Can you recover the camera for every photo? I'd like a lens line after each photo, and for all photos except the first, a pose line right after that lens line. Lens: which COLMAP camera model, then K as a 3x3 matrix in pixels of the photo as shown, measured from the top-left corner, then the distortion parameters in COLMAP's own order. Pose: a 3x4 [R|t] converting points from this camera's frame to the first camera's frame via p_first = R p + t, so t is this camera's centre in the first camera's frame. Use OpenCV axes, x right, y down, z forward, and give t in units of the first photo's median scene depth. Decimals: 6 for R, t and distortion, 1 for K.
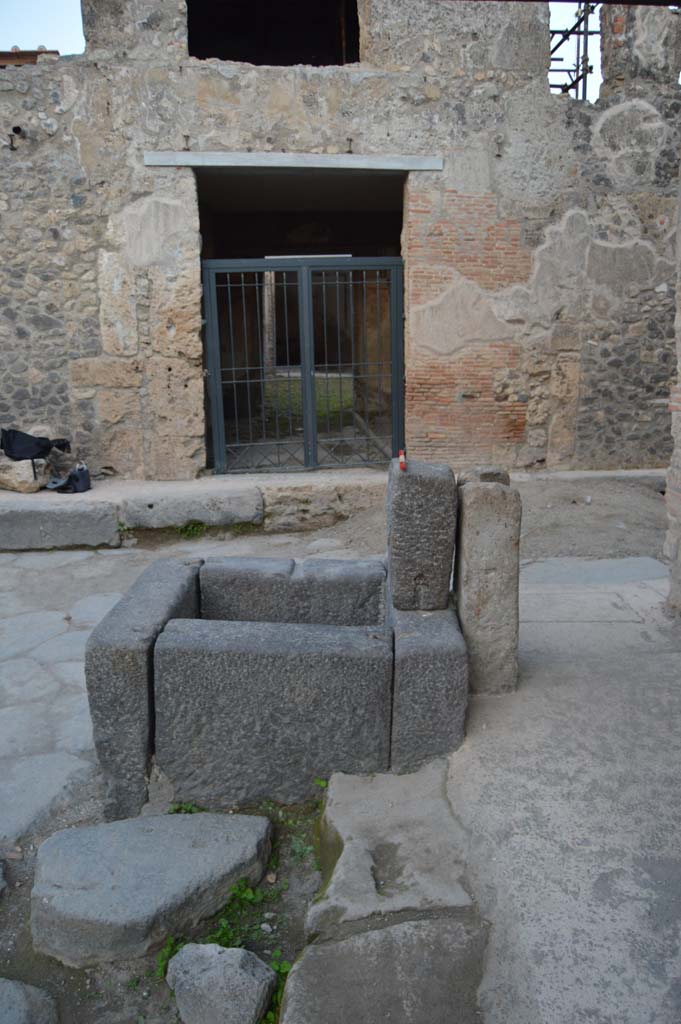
lens RADIAL K [[804.8, 0, 379.8], [0, 804.8, 526.4], [0, 0, 1]] dist [-0.090768, 0.032819]
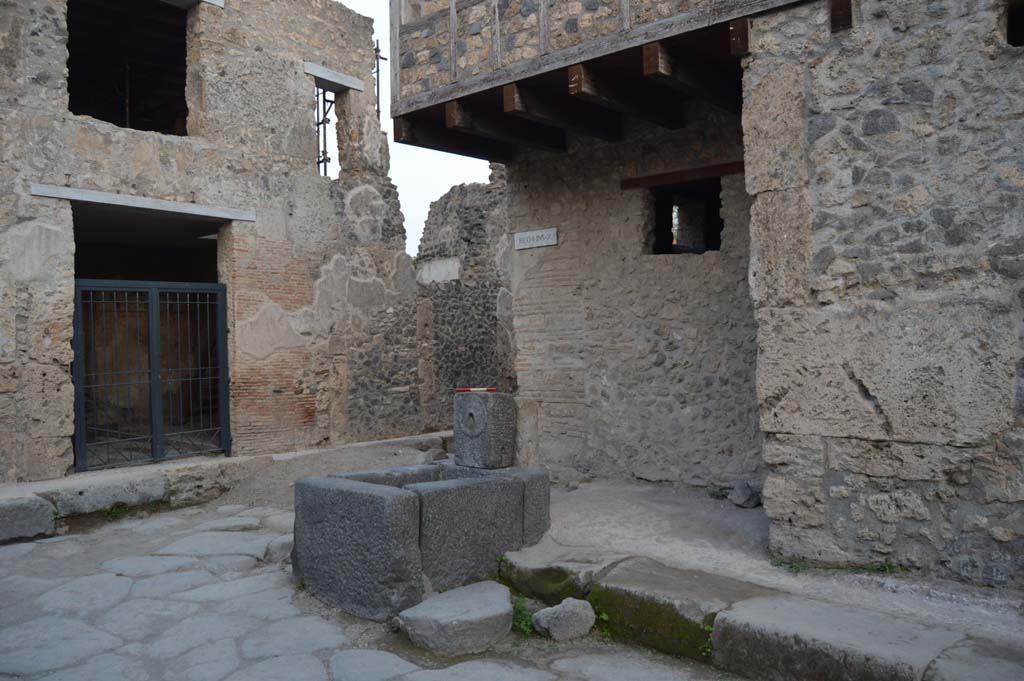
lens RADIAL K [[804.8, 0, 519.8], [0, 804.8, 345.6], [0, 0, 1]] dist [-0.090768, 0.032819]
pose [[0.724892, -0.009682, 0.688794, -0.532505], [0.188453, 0.964544, -0.184771, 0.081695], [-0.662583, 0.263744, 0.701015, -0.176734]]
